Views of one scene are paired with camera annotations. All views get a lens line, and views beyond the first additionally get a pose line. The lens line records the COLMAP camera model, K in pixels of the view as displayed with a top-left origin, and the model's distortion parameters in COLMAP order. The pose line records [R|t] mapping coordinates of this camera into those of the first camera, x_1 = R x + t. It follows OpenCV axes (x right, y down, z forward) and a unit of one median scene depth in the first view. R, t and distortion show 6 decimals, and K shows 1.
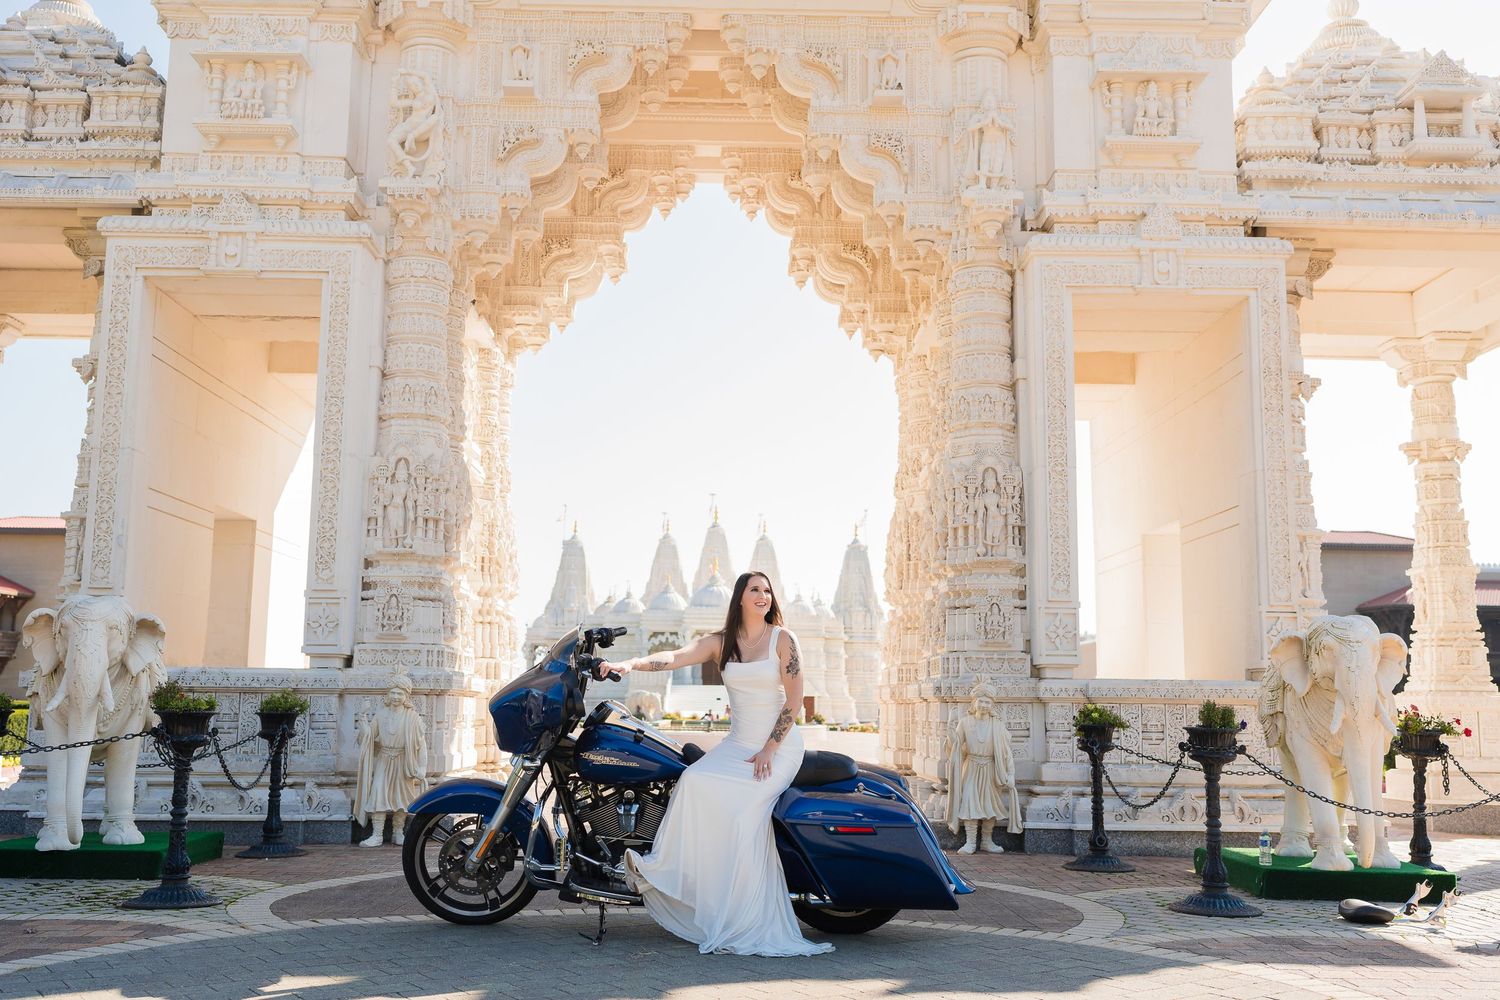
lens RADIAL K [[1406.9, 0, 750.0], [0, 1406.9, 500.0], [0, 0, 1]] dist [-0.009830, -0.002886]
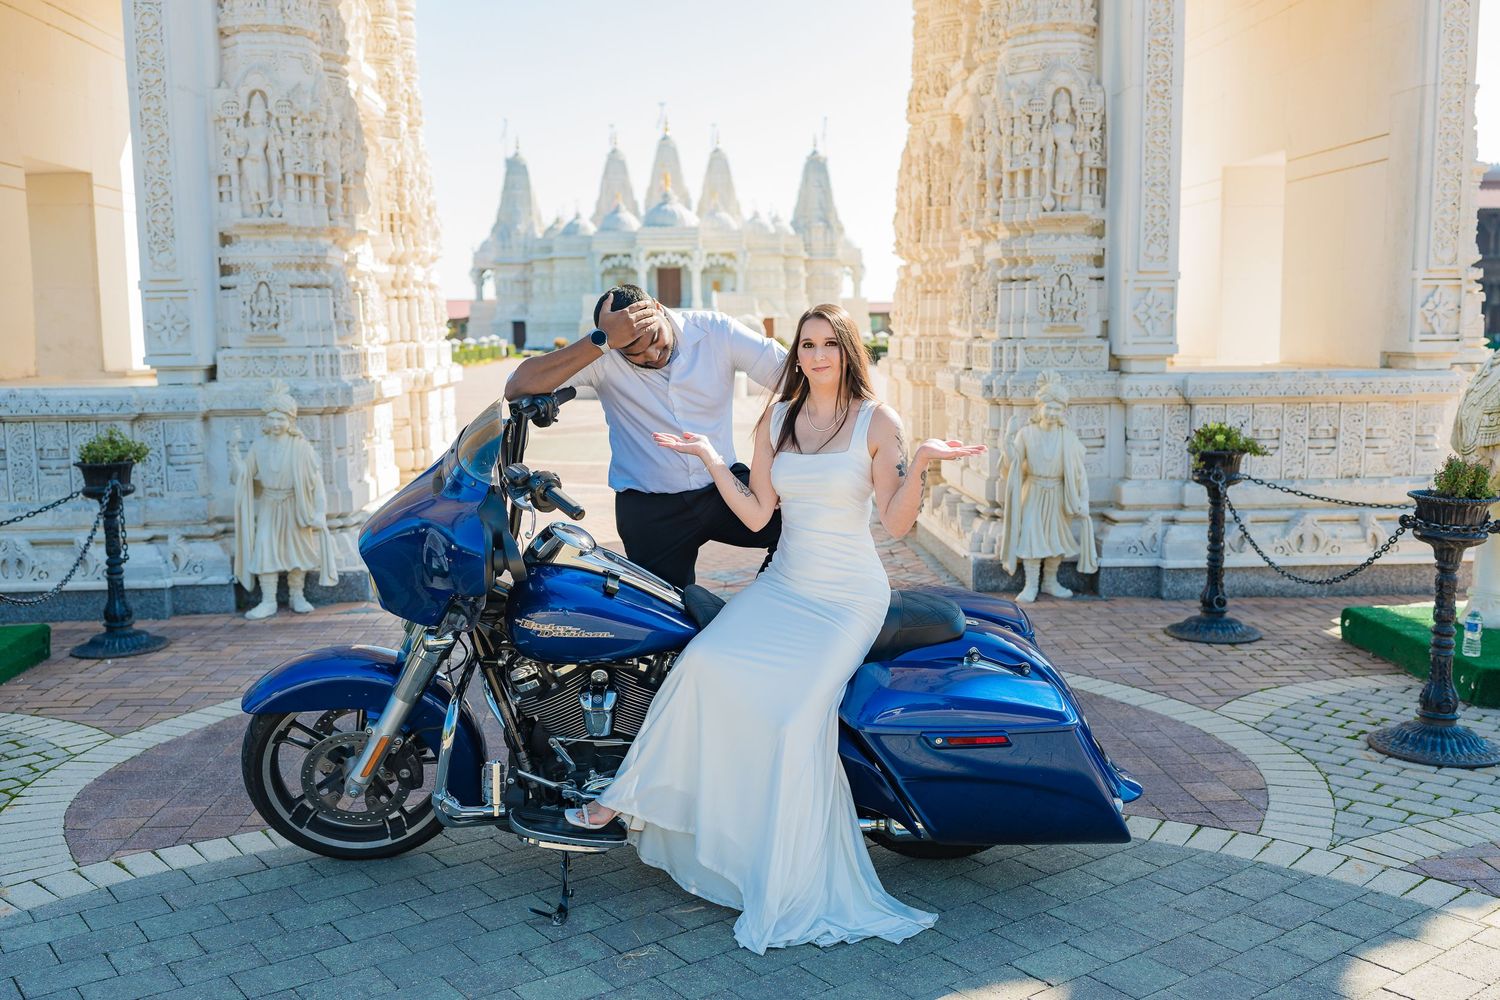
lens RADIAL K [[1444.6, 0, 750.0], [0, 1444.6, 500.0], [0, 0, 1]] dist [-0.004063, 0.009248]
pose [[0.999299, -0.027043, 0.025901, -0.019104], [0.019331, 0.964962, 0.261676, -0.016376], [-0.032070, -0.260992, 0.964808, 0.226757]]
